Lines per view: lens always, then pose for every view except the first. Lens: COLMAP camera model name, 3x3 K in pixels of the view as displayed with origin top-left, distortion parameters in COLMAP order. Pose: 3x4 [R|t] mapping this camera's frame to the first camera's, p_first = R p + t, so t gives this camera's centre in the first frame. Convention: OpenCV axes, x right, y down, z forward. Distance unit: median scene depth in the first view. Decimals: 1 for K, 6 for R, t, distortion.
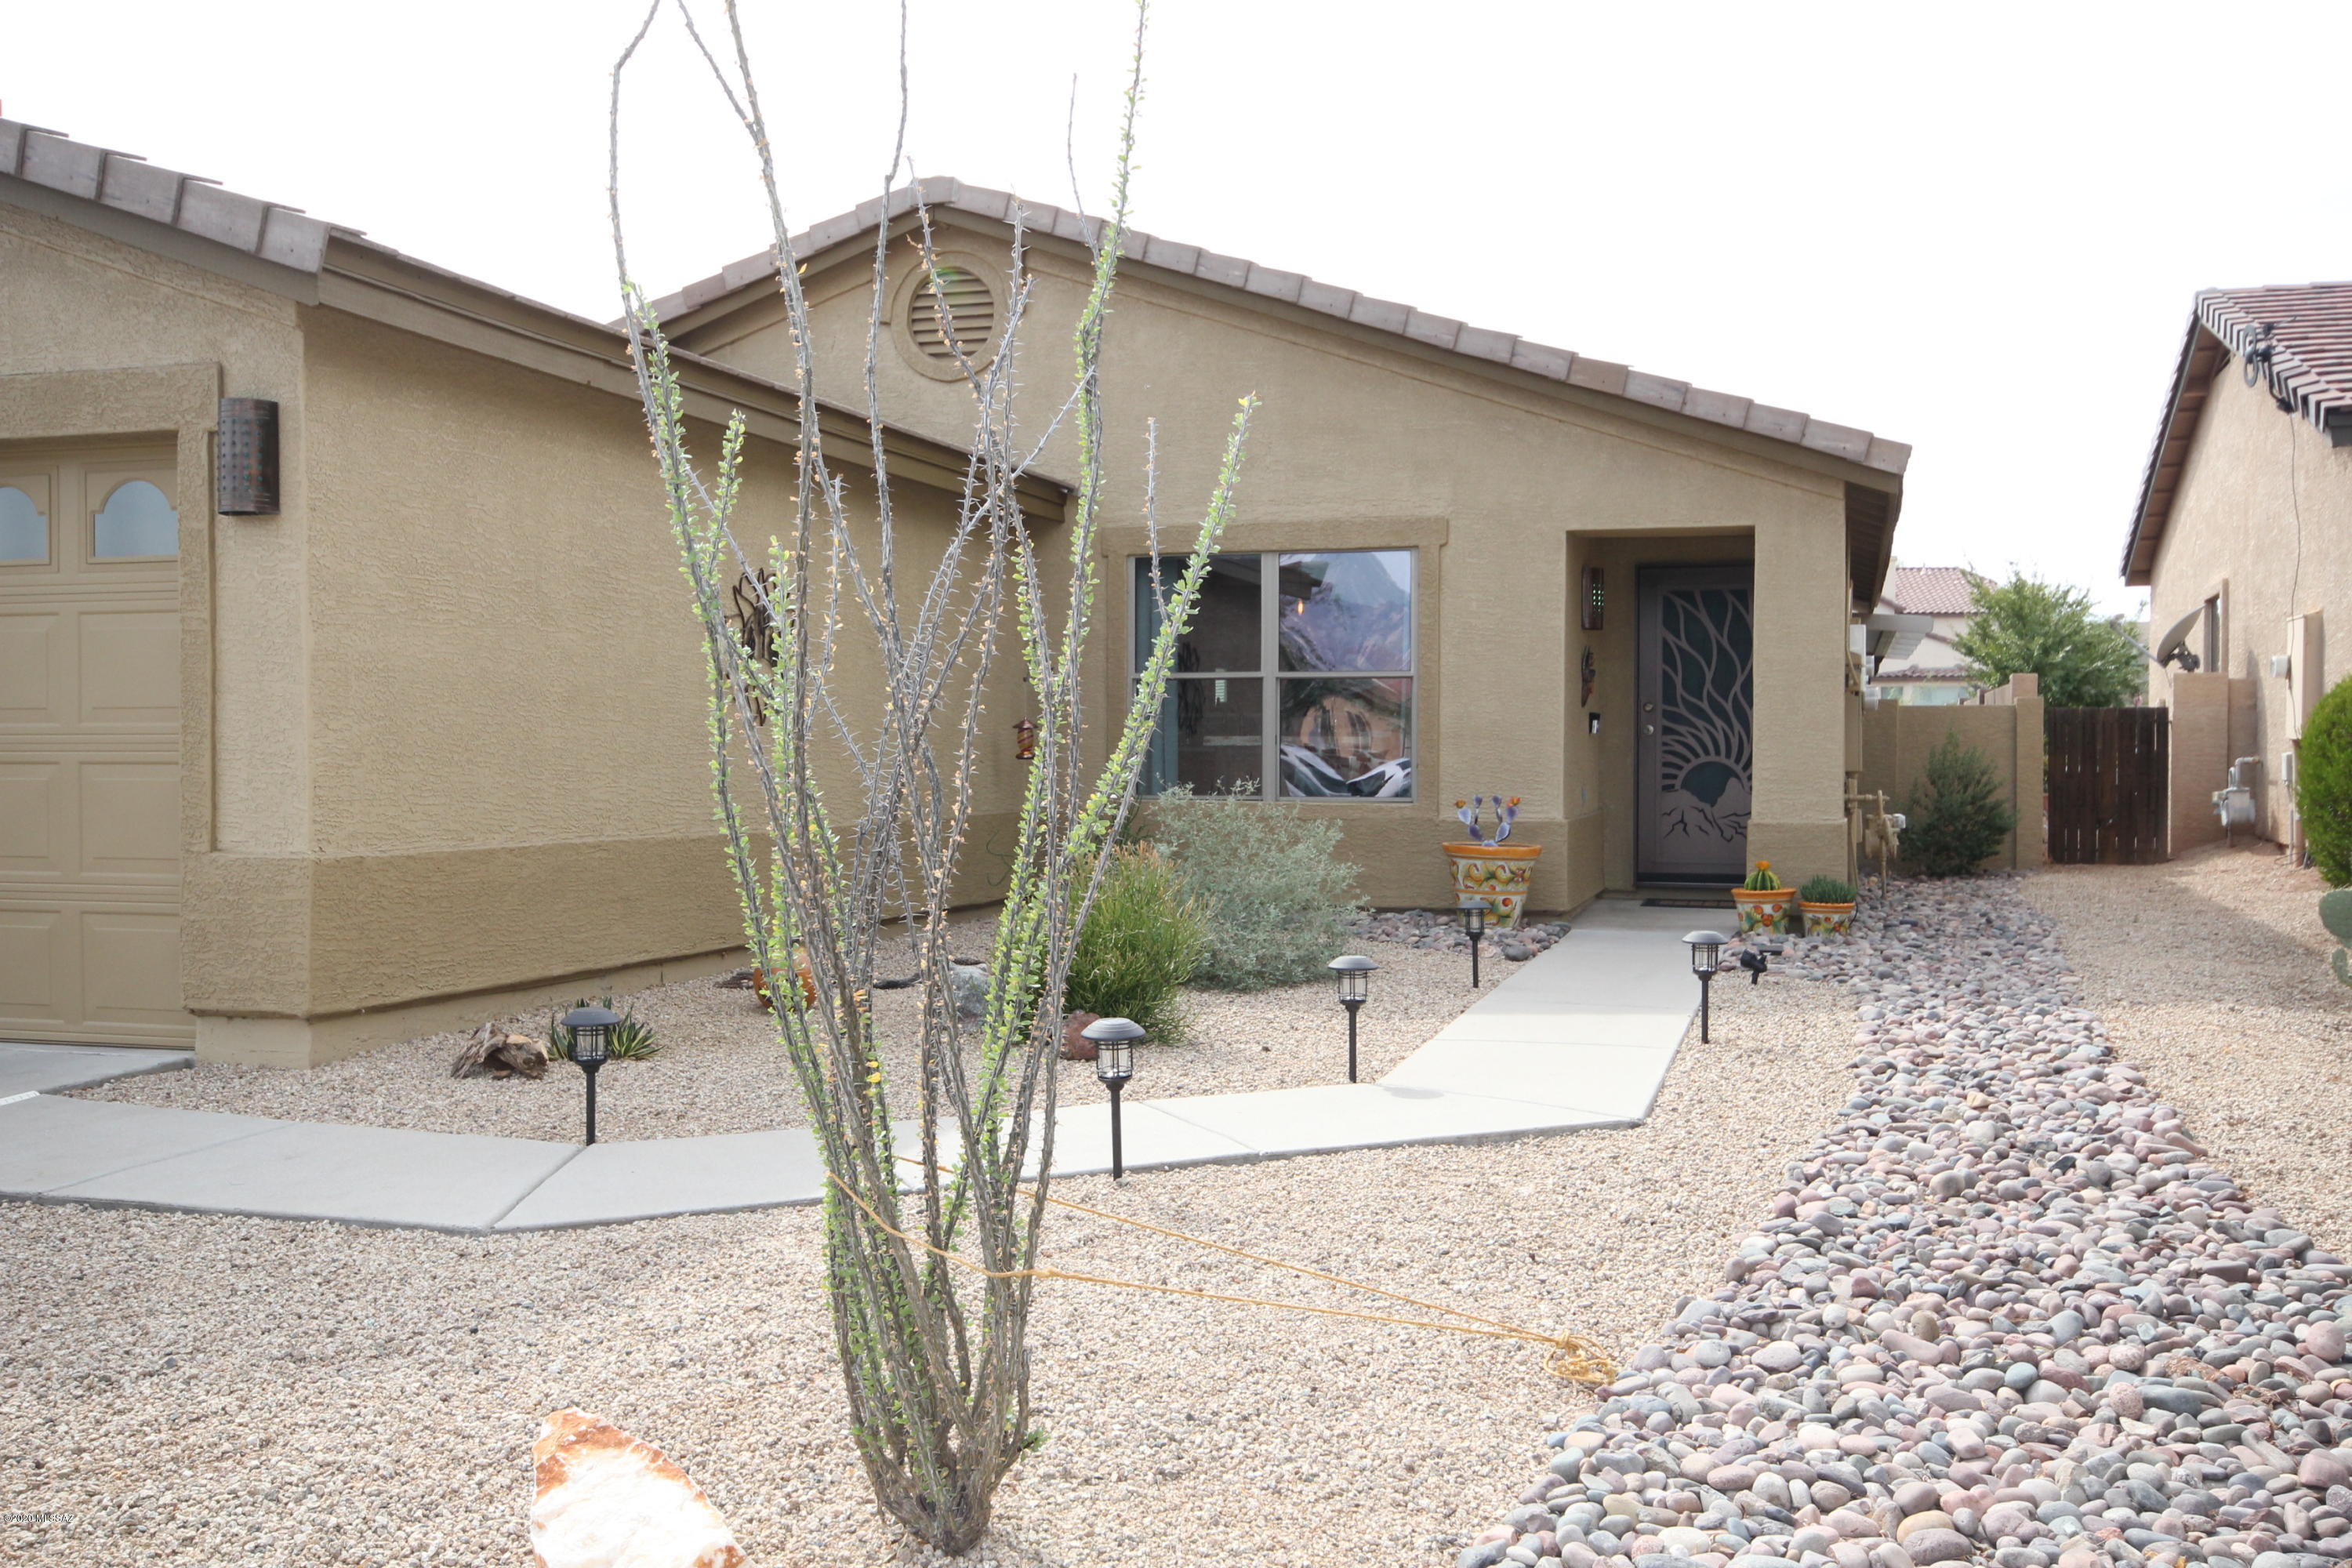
lens RADIAL K [[2021.2, 0, 1188.0], [0, 2021.2, 782.9], [0, 0, 1]] dist [-0.006632, 0.059987]
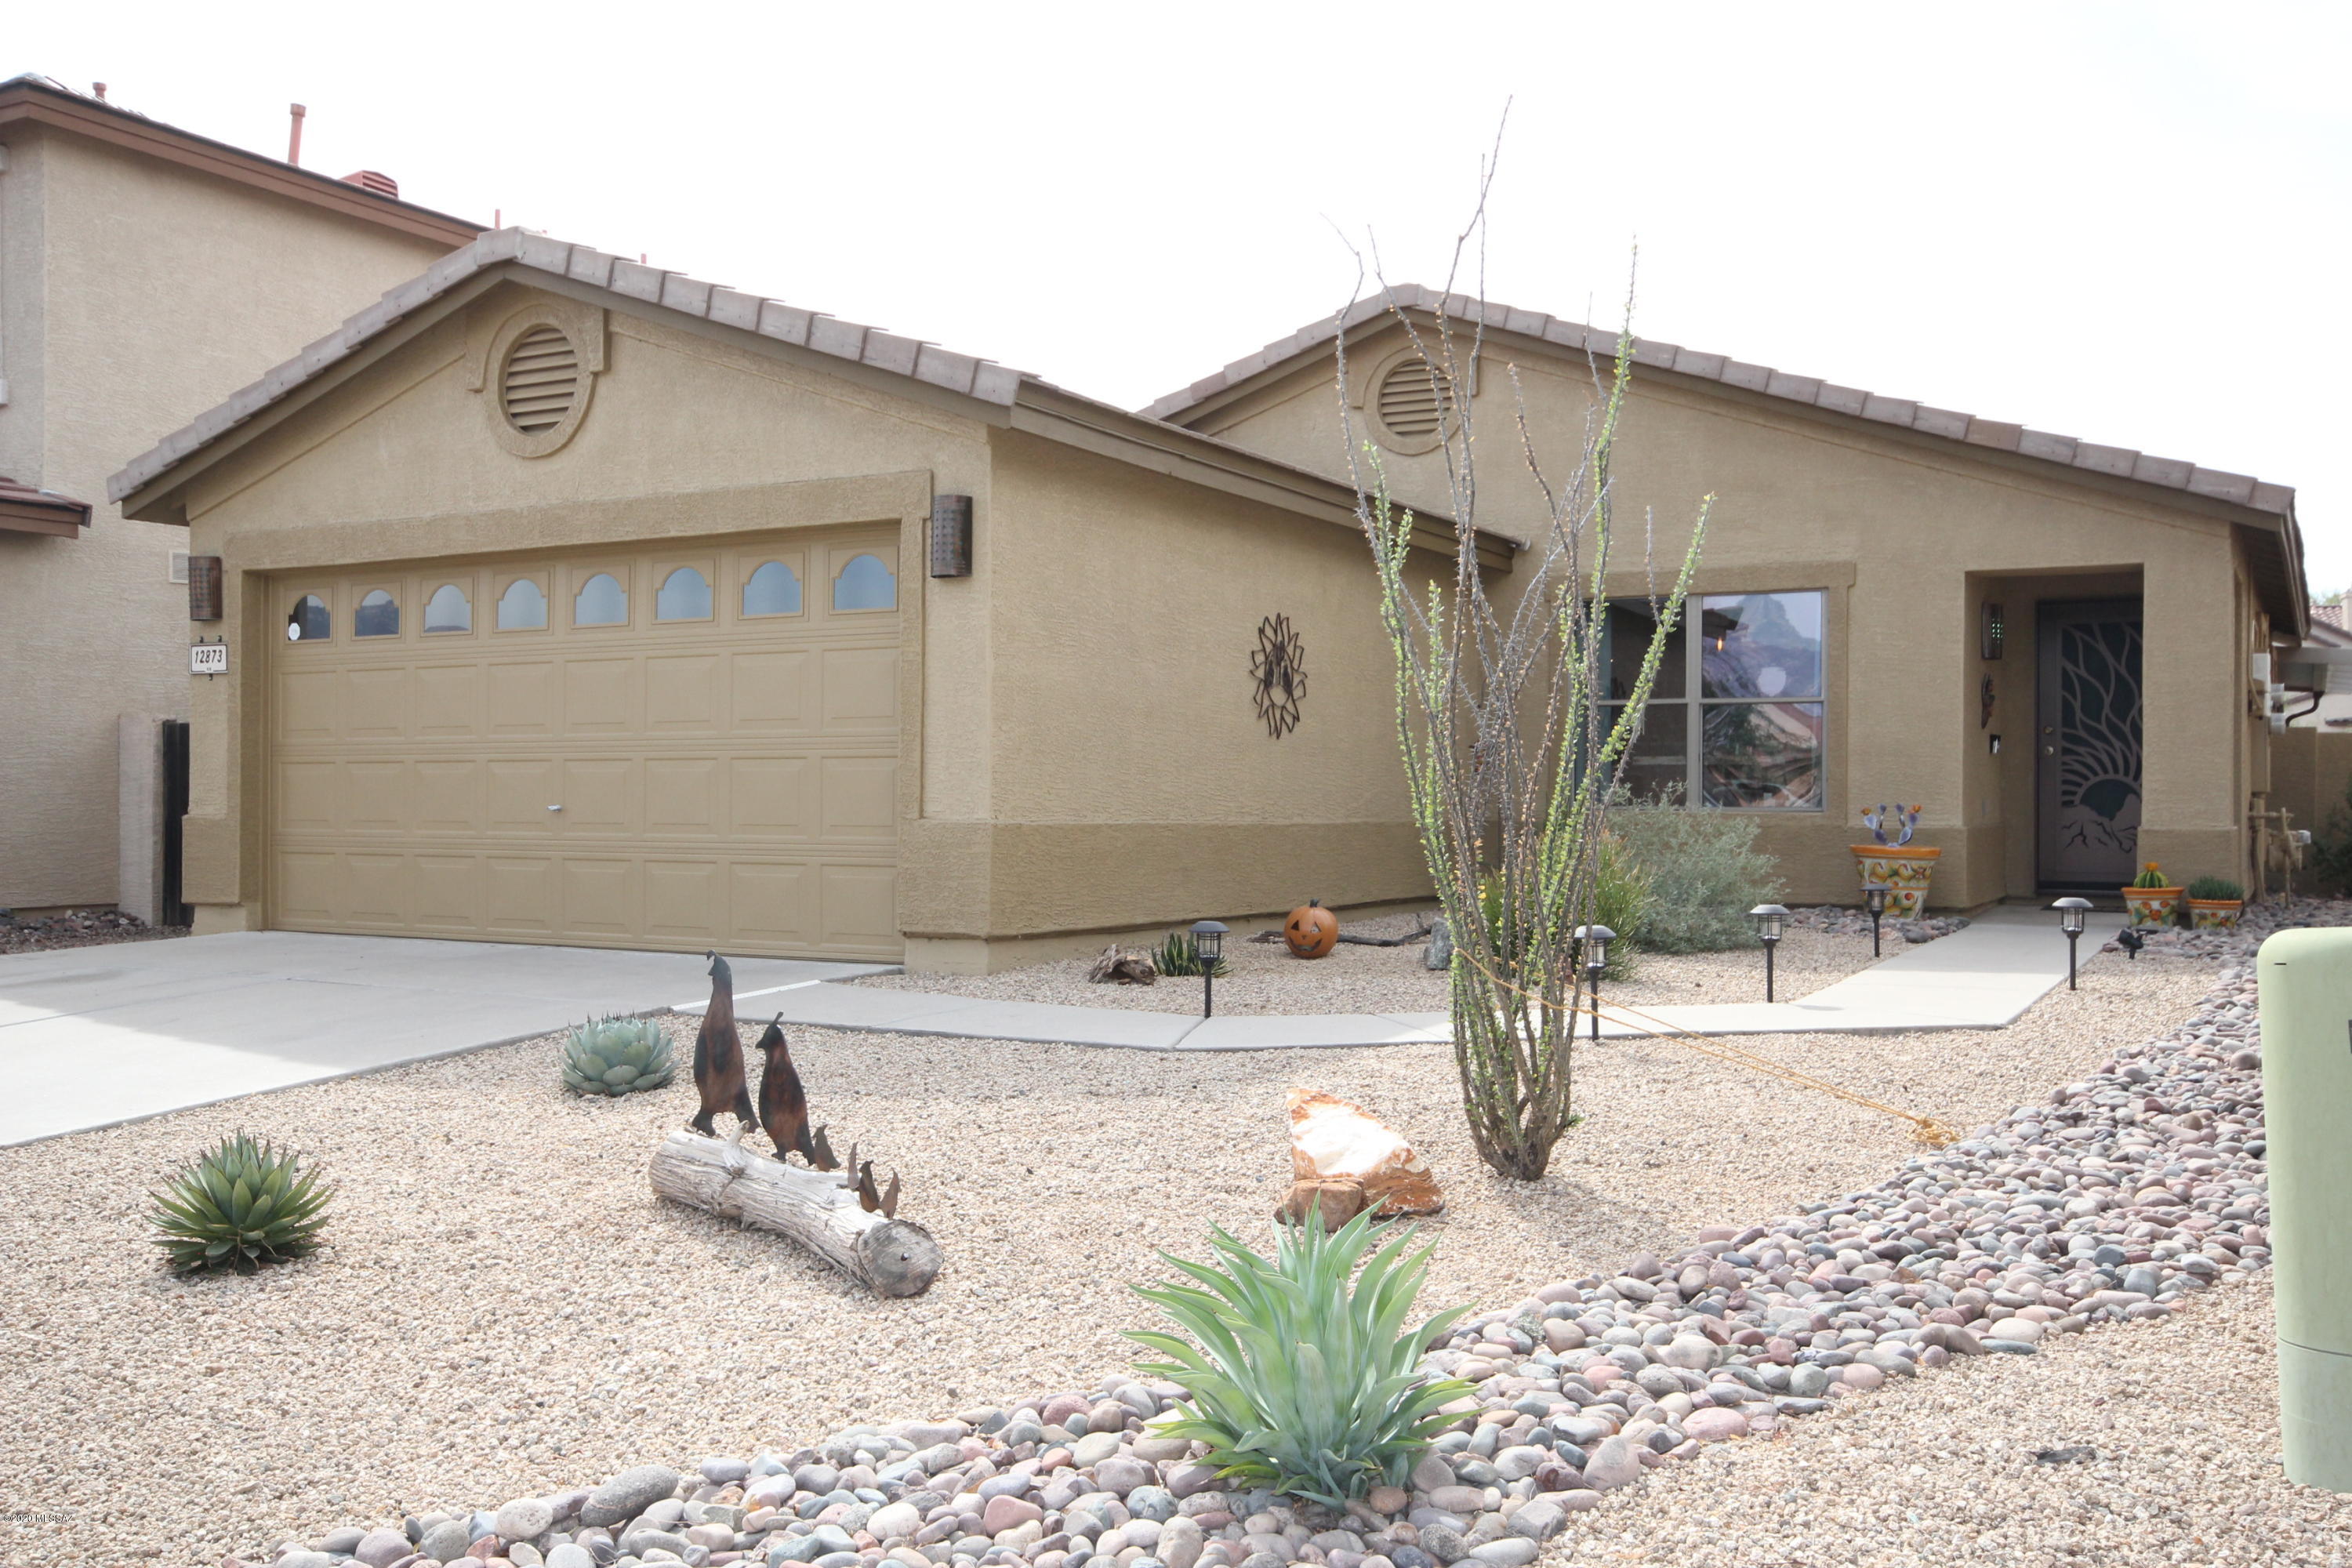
lens RADIAL K [[2021.2, 0, 1177.5], [0, 2021.2, 782.9], [0, 0, 1]] dist [-0.006632, 0.059987]
pose [[0.979669, 0.001955, -0.200610, -0.020430], [-0.007218, 0.999649, -0.025508, 0.030320], [0.200490, 0.026438, 0.979339, -0.228320]]
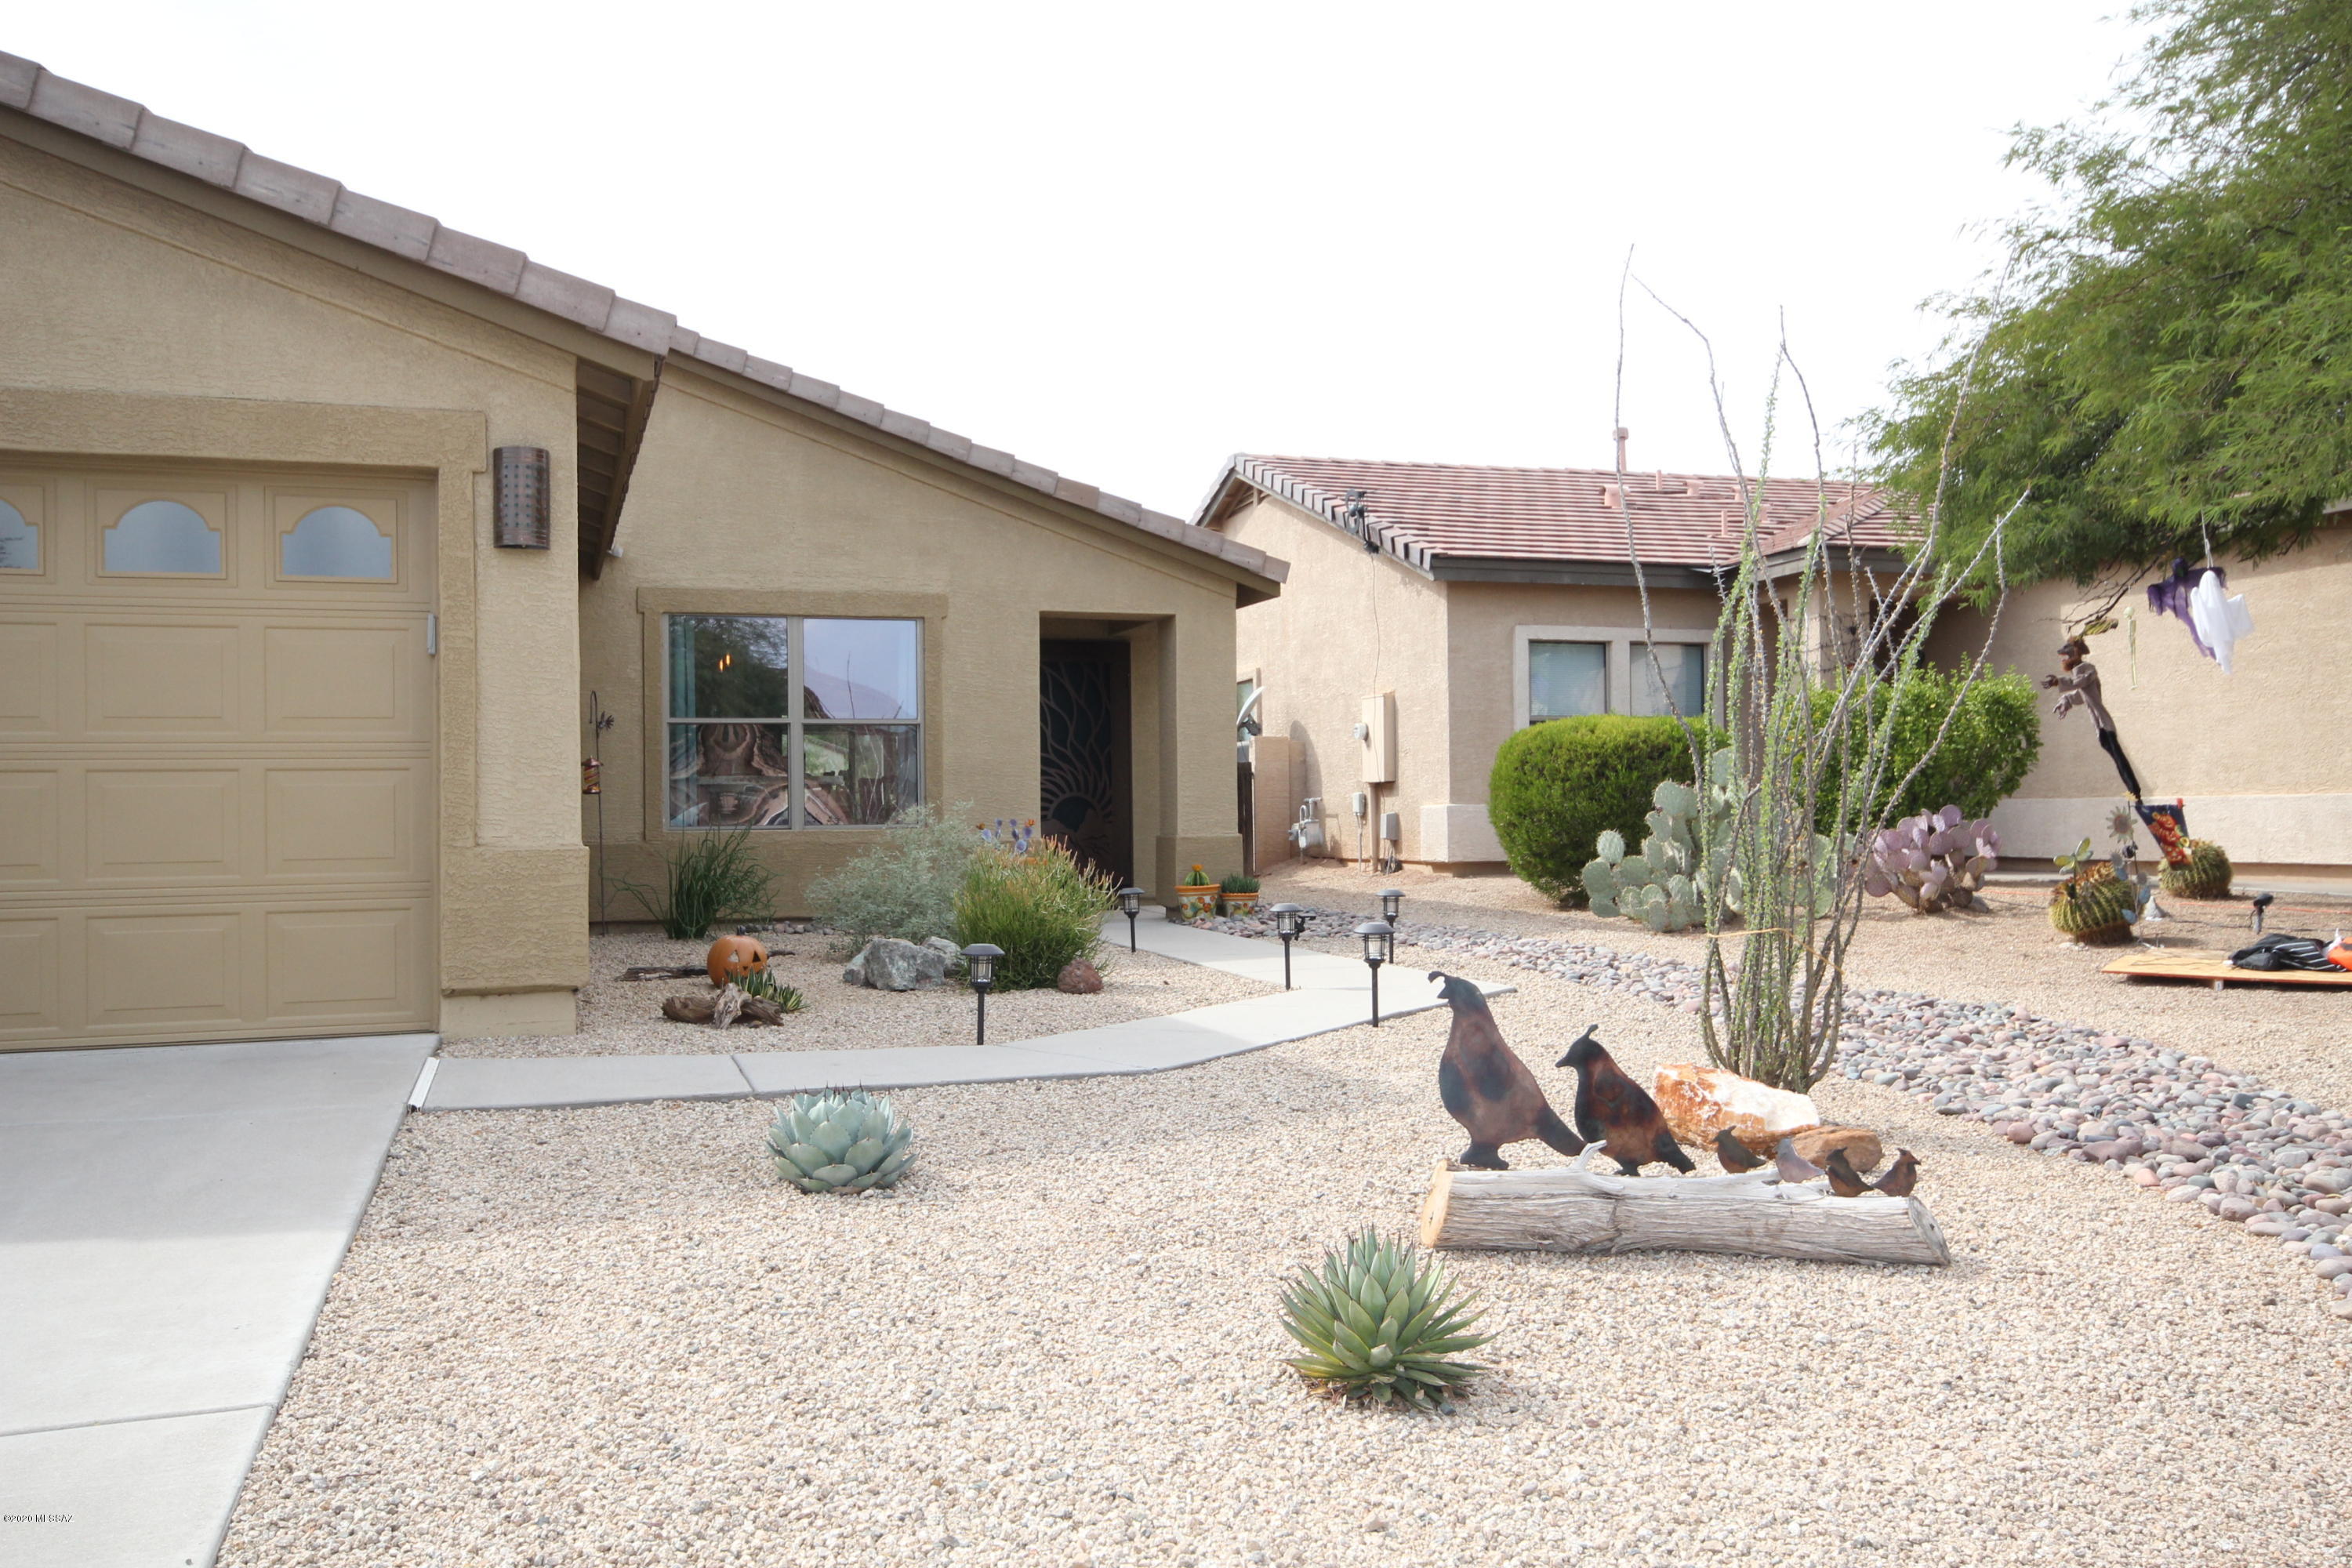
lens RADIAL K [[2021.2, 0, 1190.1], [0, 2021.2, 799.2], [0, 0, 1]] dist [-0.006632, 0.059987]
pose [[0.807398, -0.005593, 0.589981, -0.570669], [0.024254, 0.999424, -0.023717, 0.030487], [-0.589508, 0.033458, 0.807069, -0.091435]]
